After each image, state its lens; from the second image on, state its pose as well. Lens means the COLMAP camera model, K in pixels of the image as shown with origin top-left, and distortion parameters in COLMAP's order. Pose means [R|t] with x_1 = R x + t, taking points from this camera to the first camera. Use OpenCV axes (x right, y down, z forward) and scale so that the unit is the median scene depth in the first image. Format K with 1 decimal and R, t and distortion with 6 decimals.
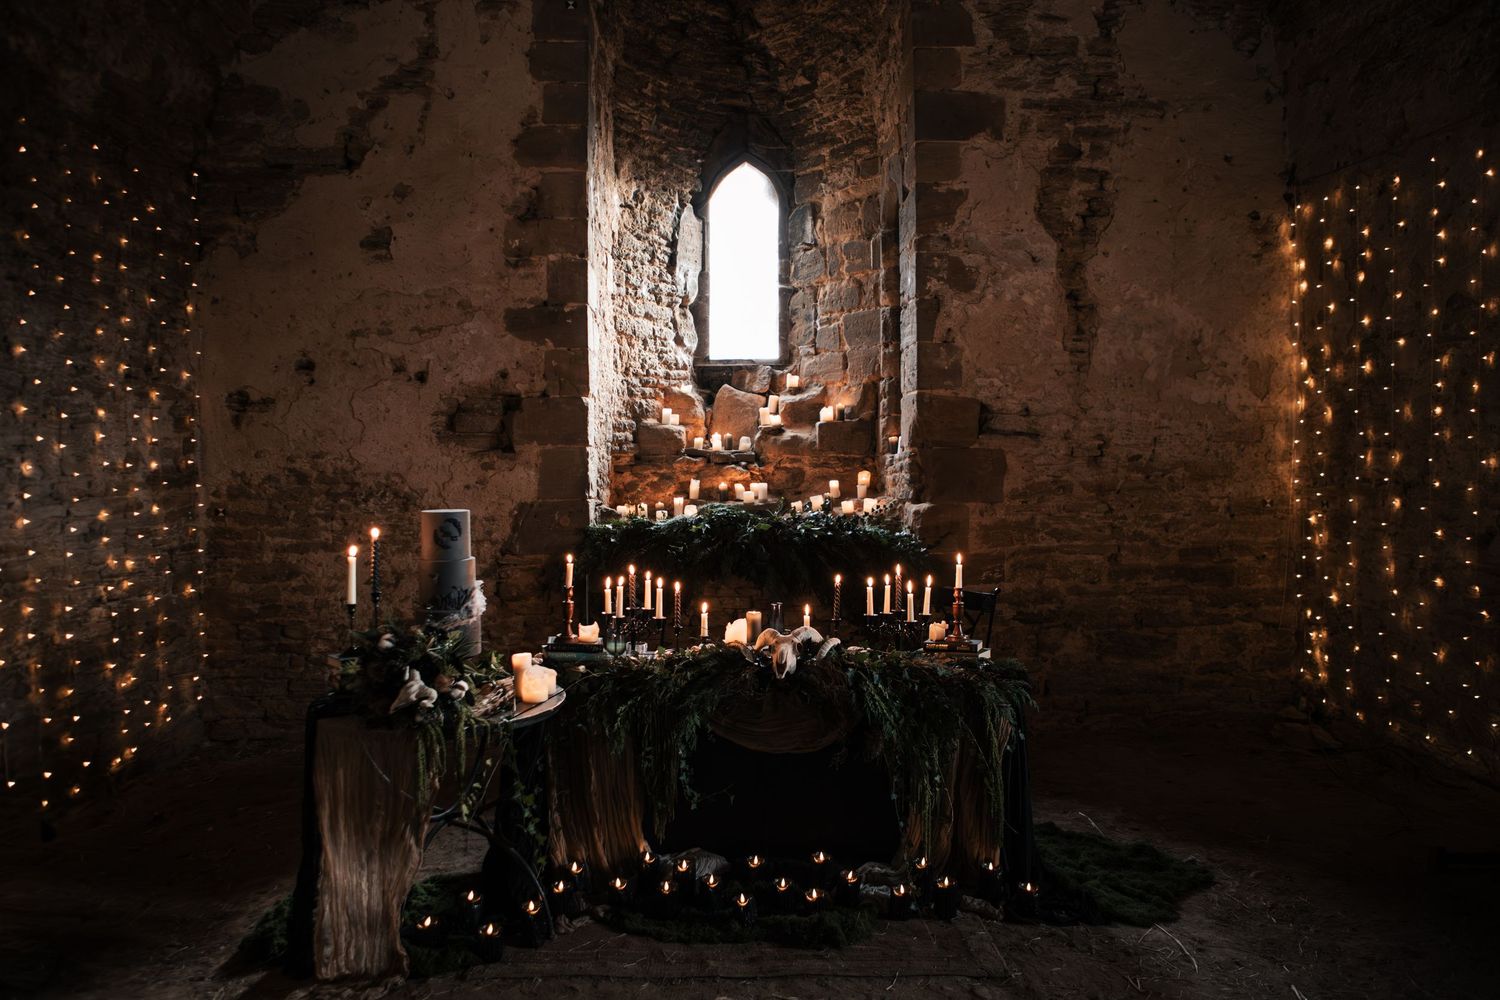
lens RADIAL K [[1045.5, 0, 737.5], [0, 1045.5, 487.8], [0, 0, 1]] dist [-0.067575, 0.006557]
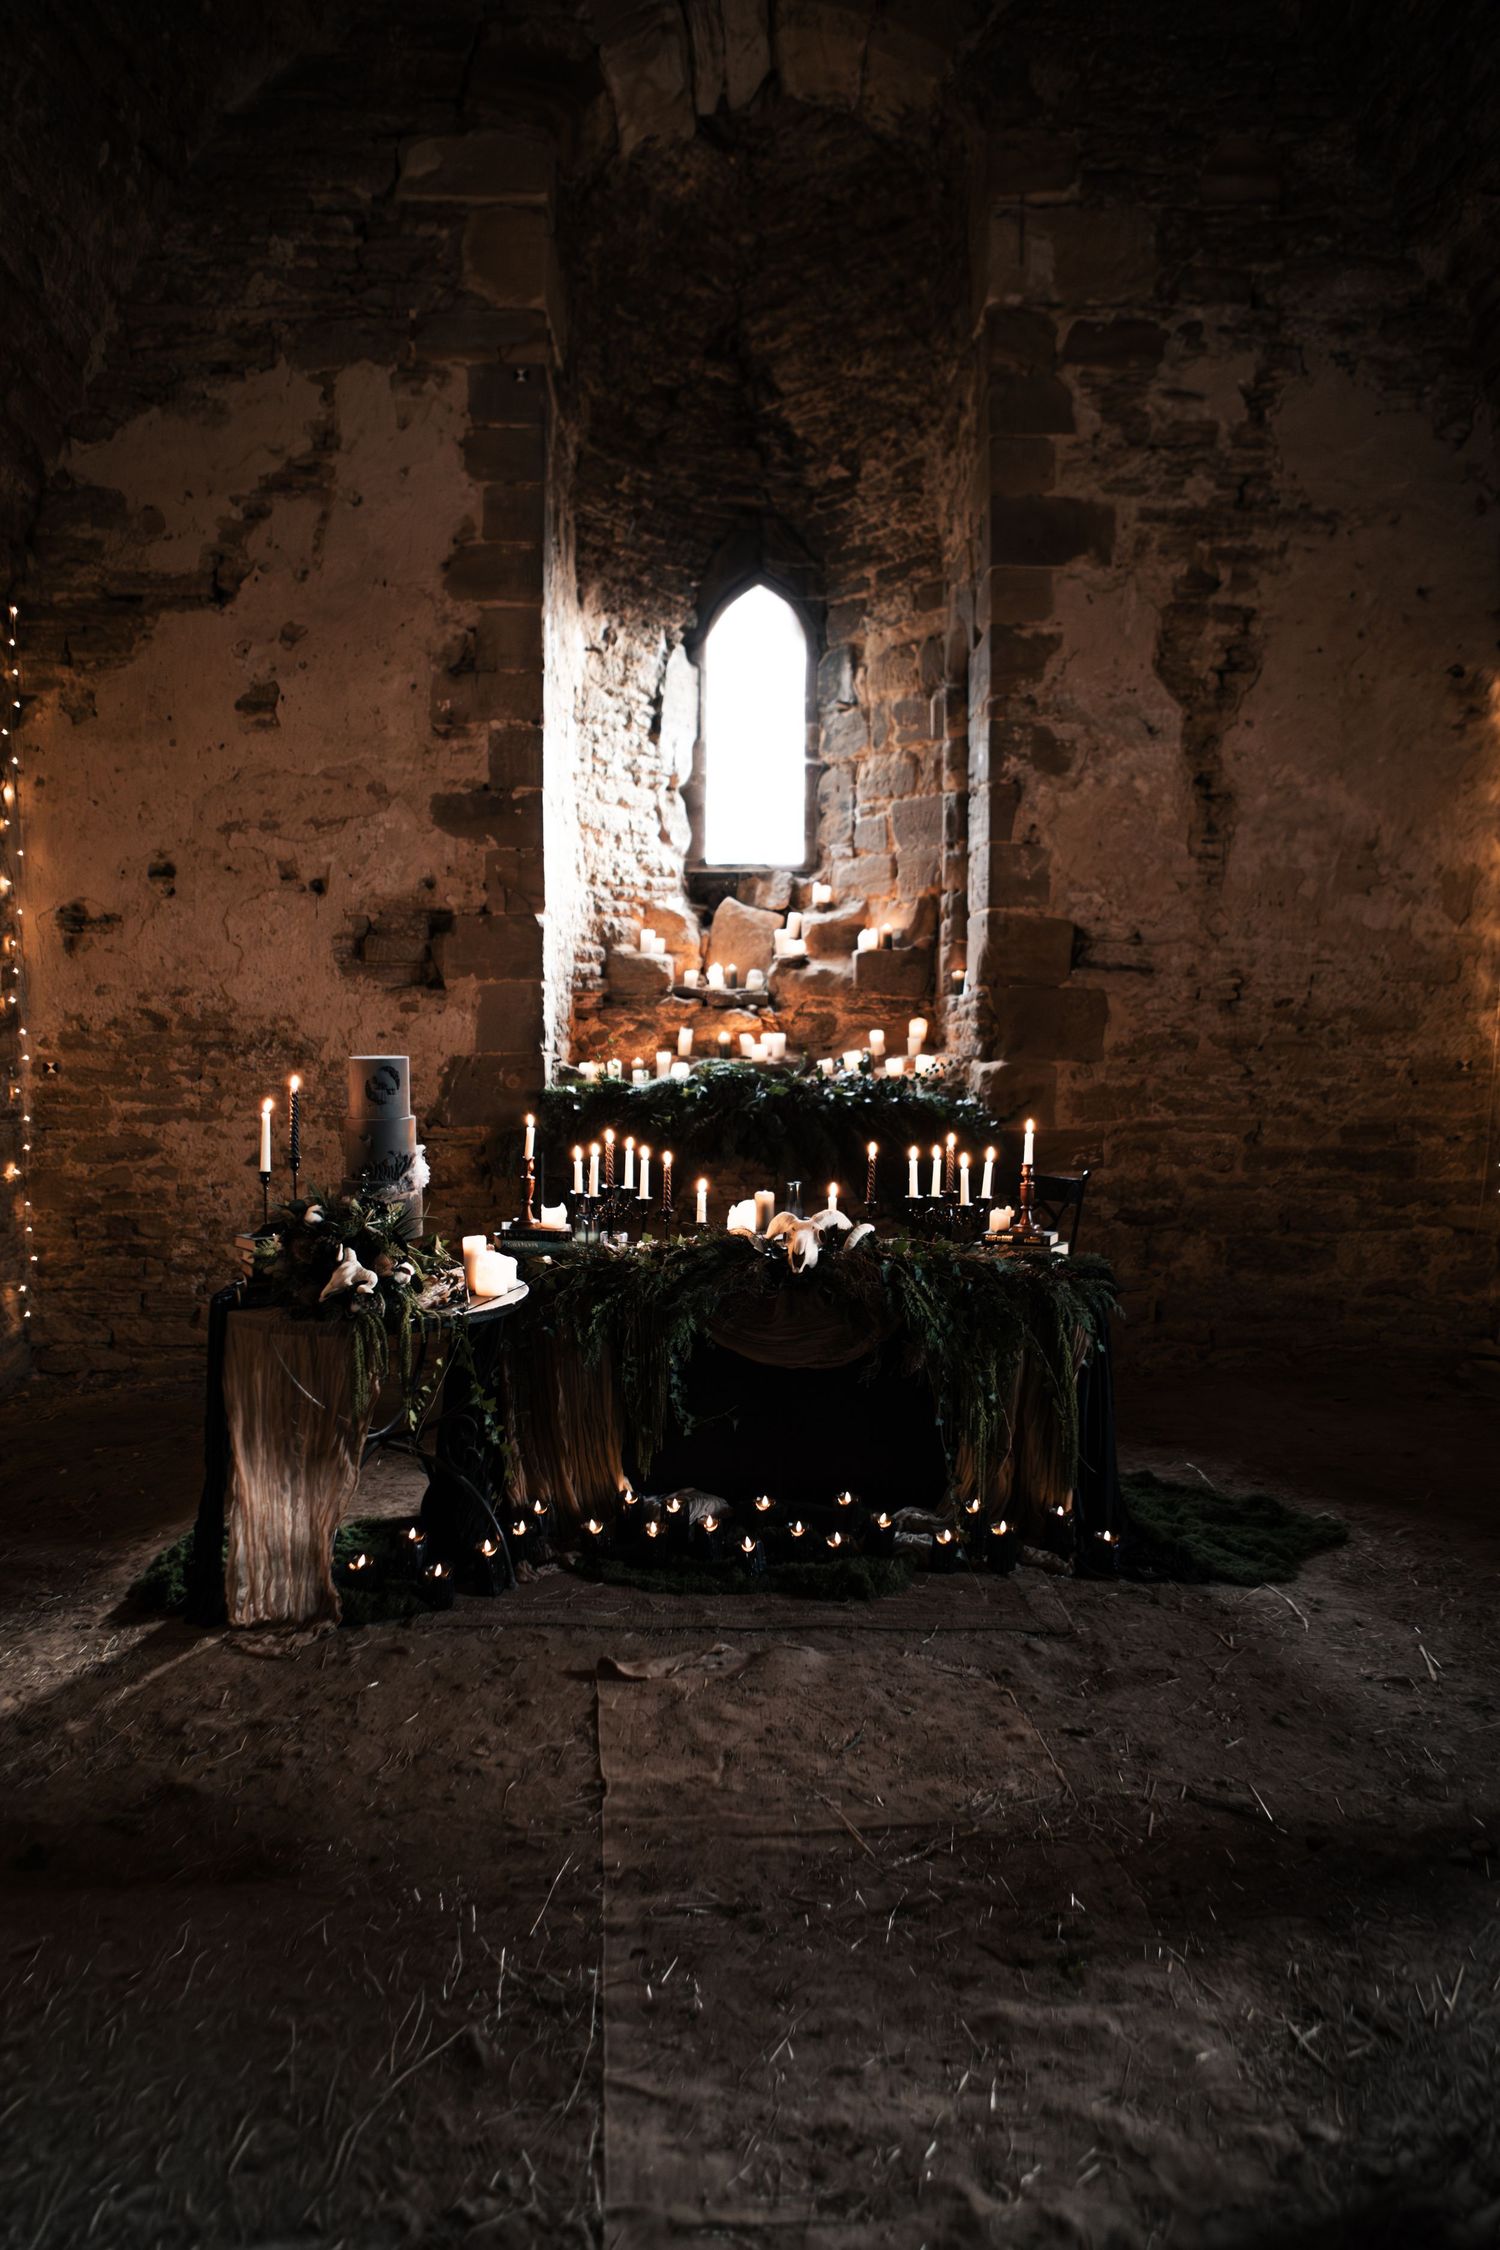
lens RADIAL K [[1568.3, 0, 733.0], [0, 1568.3, 1132.4], [0, 0, 1]] dist [-0.067575, 0.006557]
pose [[0.999956, 0.006863, -0.006385, -0.000669], [-0.006526, 0.998662, 0.051300, 0.009675], [0.006728, -0.051257, 0.998663, -0.118241]]
